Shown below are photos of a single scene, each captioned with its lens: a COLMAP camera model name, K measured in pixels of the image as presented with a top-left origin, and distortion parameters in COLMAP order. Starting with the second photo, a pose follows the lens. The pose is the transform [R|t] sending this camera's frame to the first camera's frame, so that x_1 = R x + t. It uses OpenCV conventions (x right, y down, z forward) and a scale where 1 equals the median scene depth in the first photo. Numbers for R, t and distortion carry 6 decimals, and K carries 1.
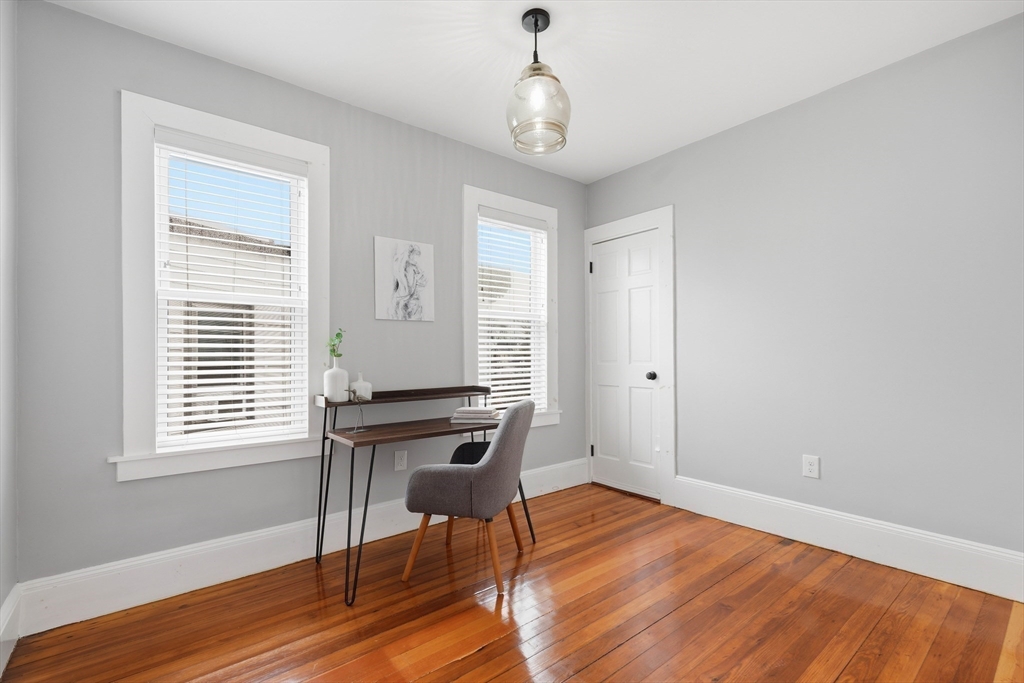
lens RADIAL K [[465.8, 0, 511.3], [0, 465.8, 340.0], [0, 0, 1]] dist [0.001627, 0.001057]
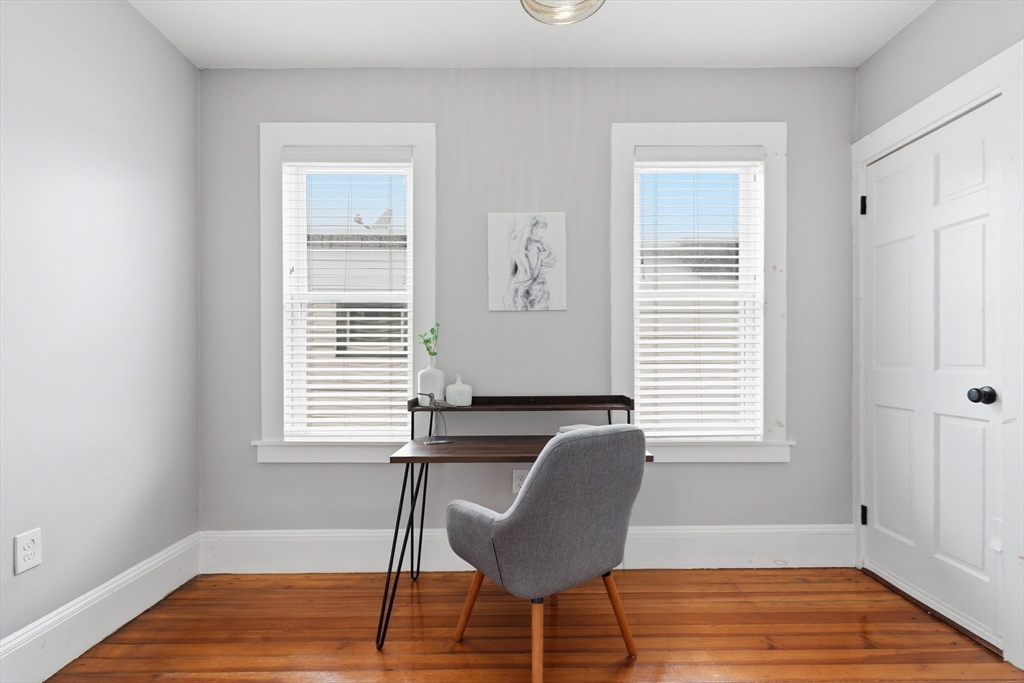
lens RADIAL K [[465.8, 0, 512.3], [0, 465.8, 344.8], [0, 0, 1]] dist [0.001627, 0.001057]
pose [[0.778660, -0.008640, -0.627387, 0.260786], [0.019412, 0.999758, 0.010325, 0.008538], [0.627146, -0.020218, 0.778639, 0.345449]]
